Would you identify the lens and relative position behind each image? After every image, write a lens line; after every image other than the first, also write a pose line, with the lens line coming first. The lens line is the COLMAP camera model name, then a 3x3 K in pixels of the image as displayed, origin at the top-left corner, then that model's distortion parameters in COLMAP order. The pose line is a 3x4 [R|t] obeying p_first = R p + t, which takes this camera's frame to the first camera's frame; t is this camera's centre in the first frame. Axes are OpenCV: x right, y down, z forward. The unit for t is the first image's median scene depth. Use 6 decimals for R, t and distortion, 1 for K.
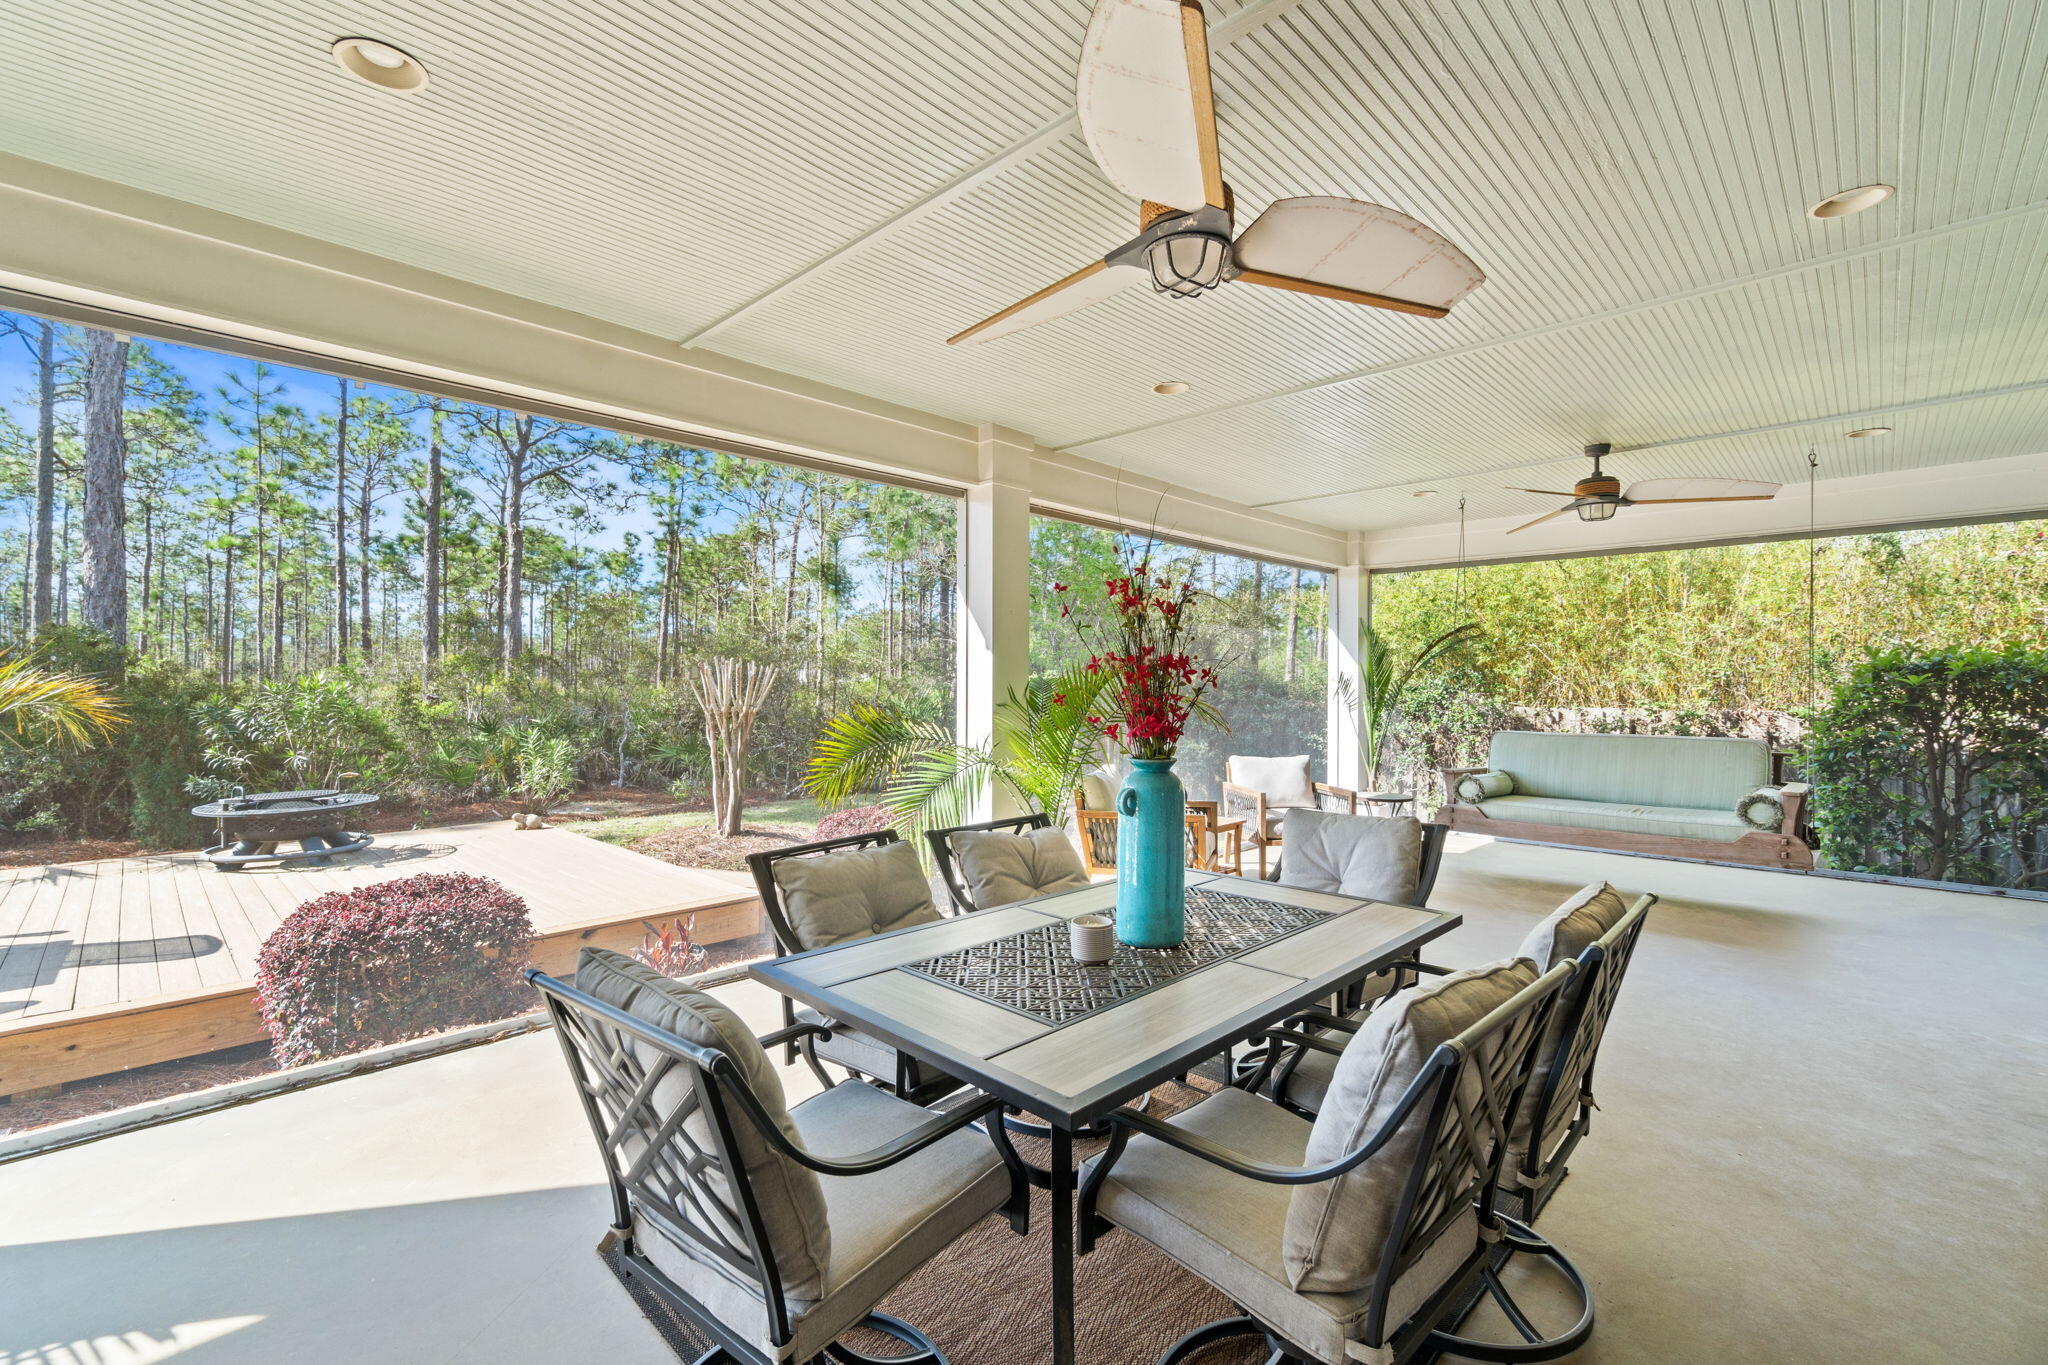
lens RADIAL K [[885.0, 0, 1028.8], [0, 885.0, 680.2], [0, 0, 1]] dist [0.001860, -0.000962]
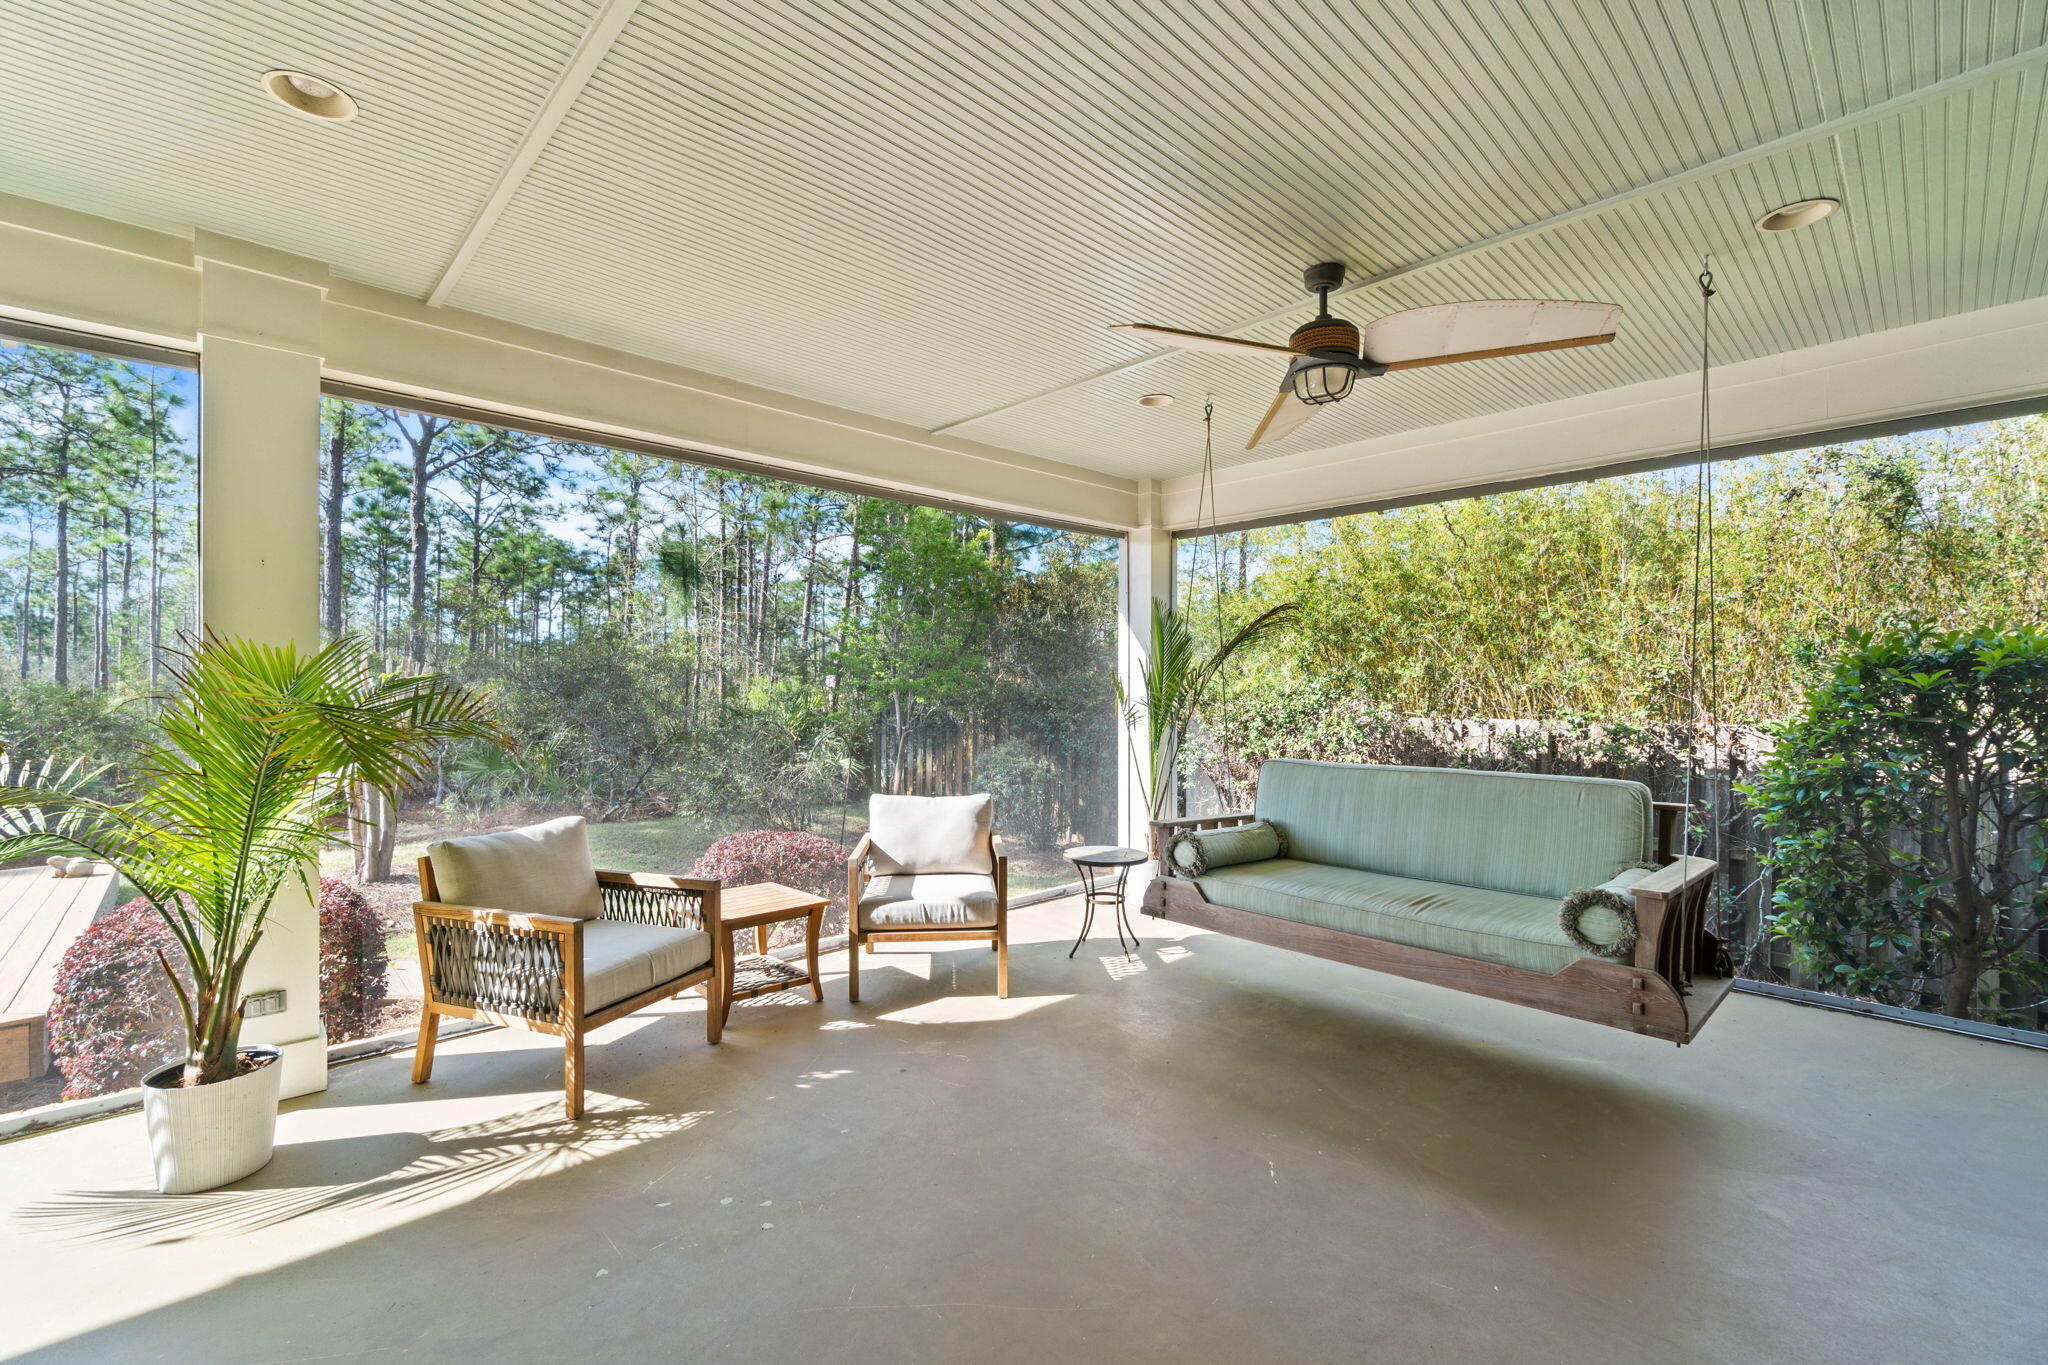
lens RADIAL K [[881.9, 0, 1024.0], [0, 881.9, 682.5], [0, 0, 1]] dist [-0.004358, 0.000859]
pose [[0.999045, -0.001782, -0.043655, 0.365464], [0.001693, 0.999996, -0.002081, 0.001443], [0.043658, 0.002005, 0.999045, 0.327144]]
